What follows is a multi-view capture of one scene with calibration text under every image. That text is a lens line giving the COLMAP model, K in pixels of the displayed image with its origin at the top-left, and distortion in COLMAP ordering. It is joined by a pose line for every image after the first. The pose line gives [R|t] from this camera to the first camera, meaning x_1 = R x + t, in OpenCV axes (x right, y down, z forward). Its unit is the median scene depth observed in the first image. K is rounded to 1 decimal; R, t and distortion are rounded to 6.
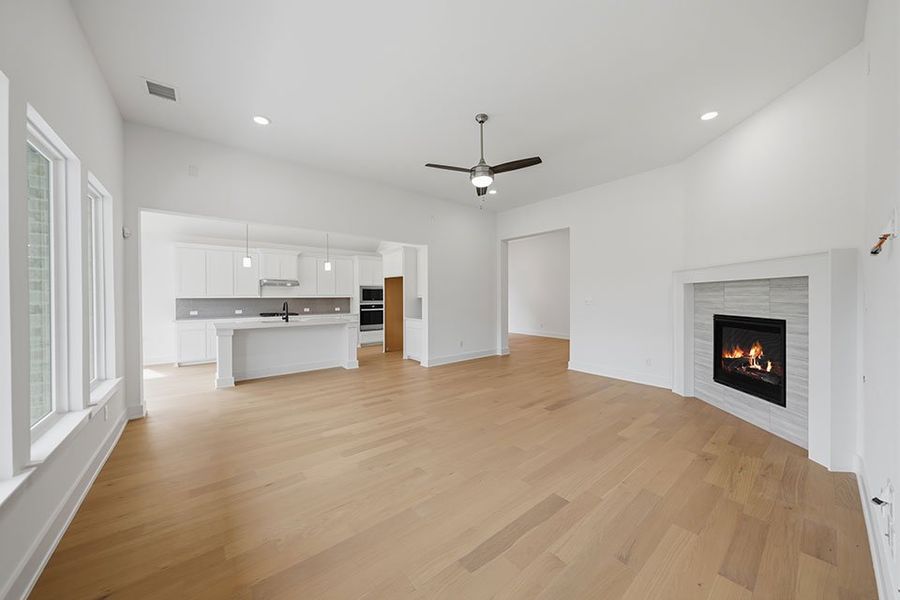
lens RADIAL K [[313.4, 0, 449.1], [0, 313.4, 299.3], [0, 0, 1]] dist [-0.001035, 0.000049]
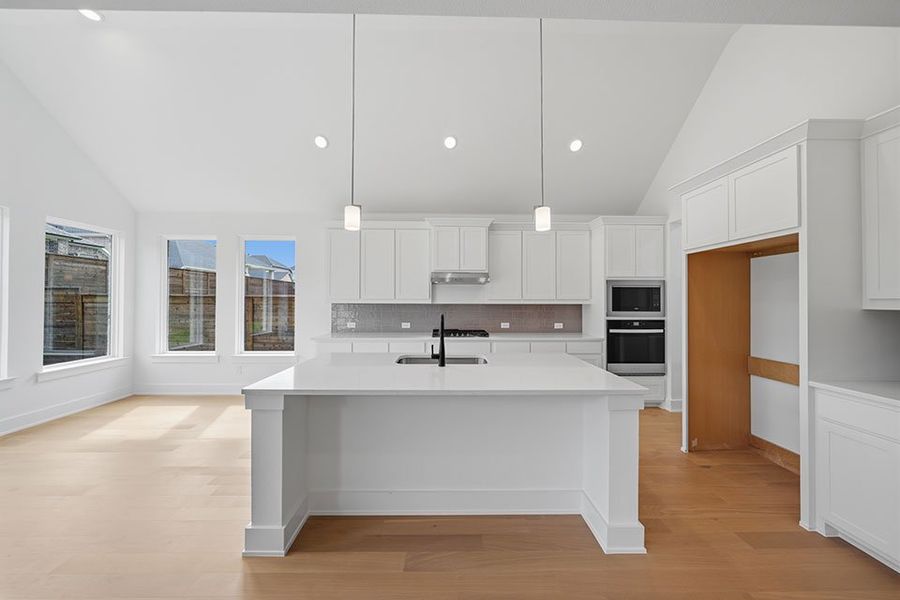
lens RADIAL K [[329.0, 0, 446.3], [0, 329.0, 299.9], [0, 0, 1]] dist [0.010801, 0.000045]
pose [[0.790832, 0.002009, -0.612030, -0.174247], [-0.010421, 0.999894, -0.010184, -0.005349], [0.611944, 0.014432, 0.790769, 0.464401]]
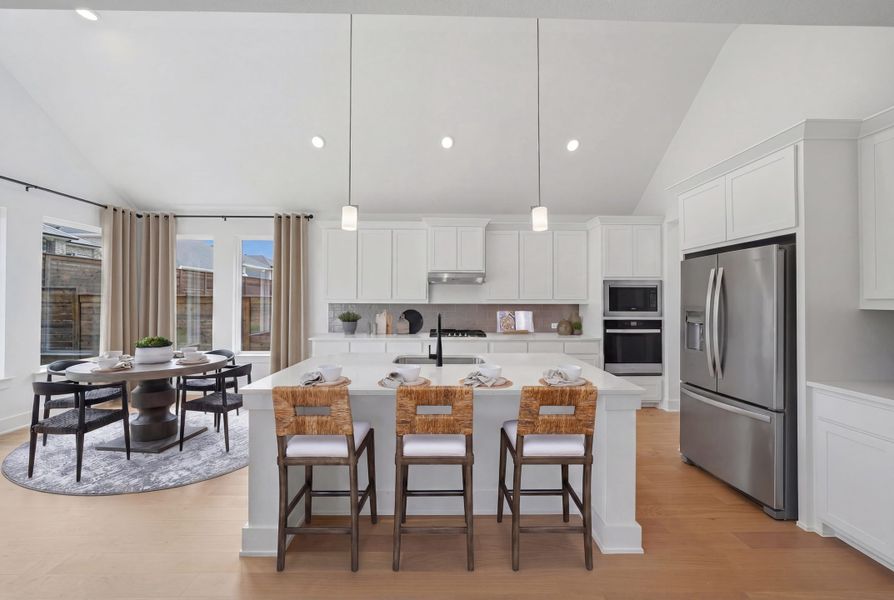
lens RADIAL K [[317.9, 0, 442.7], [0, 317.9, 298.9], [0, 0, 1]] dist [-0.005794, 0.000070]
pose [[0.789051, 0.000213, -0.614327, -0.185748], [-0.010445, 0.999860, -0.013069, -0.005675], [0.614239, 0.016729, 0.788943, 0.479336]]
